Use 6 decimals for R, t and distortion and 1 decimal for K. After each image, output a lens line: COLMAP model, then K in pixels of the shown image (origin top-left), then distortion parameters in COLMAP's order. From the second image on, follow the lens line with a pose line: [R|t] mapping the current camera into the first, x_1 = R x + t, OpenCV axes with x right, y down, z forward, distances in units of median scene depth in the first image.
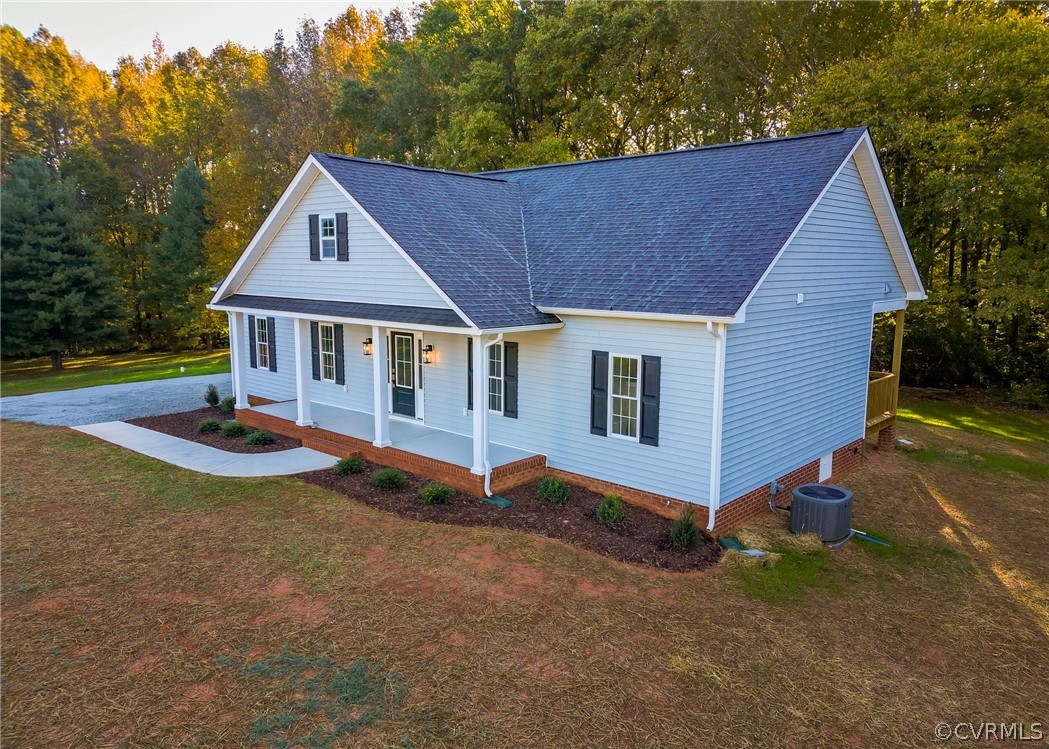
lens RADIAL K [[737.4, 0, 526.9], [0, 737.4, 374.7], [0, 0, 1]] dist [0.061287, -0.038669]
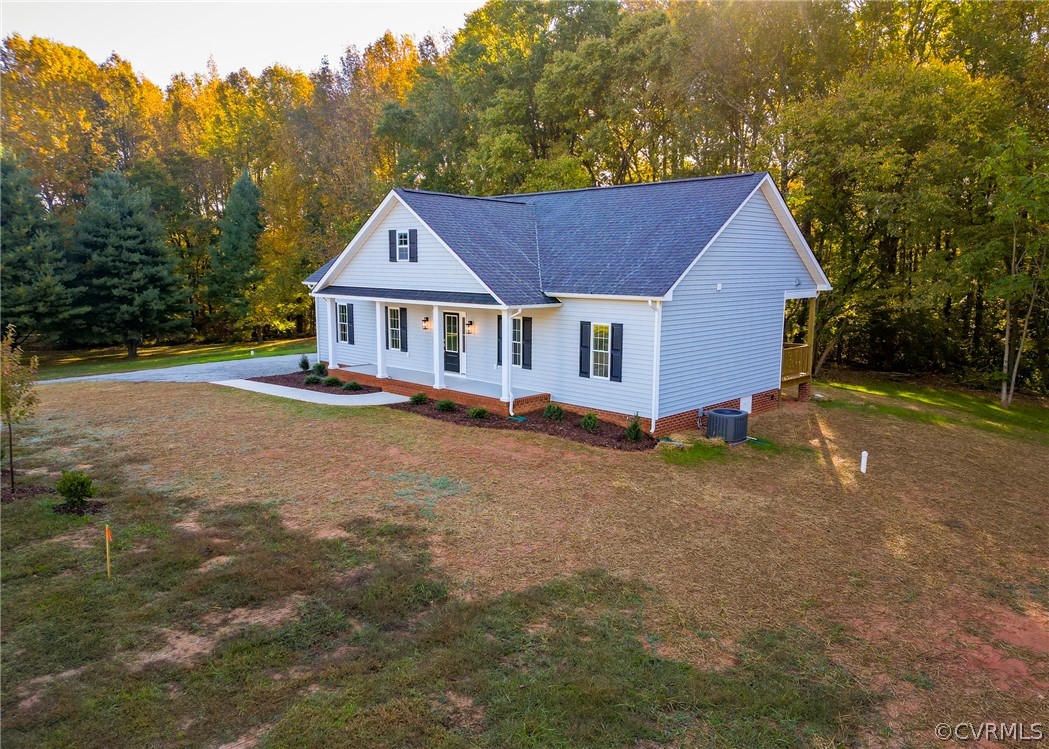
lens RADIAL K [[737.4, 0, 520.2], [0, 737.4, 371.2], [0, 0, 1]] dist [0.061287, -0.038669]
pose [[0.999323, 0.005699, -0.036339, 0.015495], [-0.005857, 0.999974, -0.004264, 0.059994], [0.036314, 0.004474, 0.999330, -0.402787]]
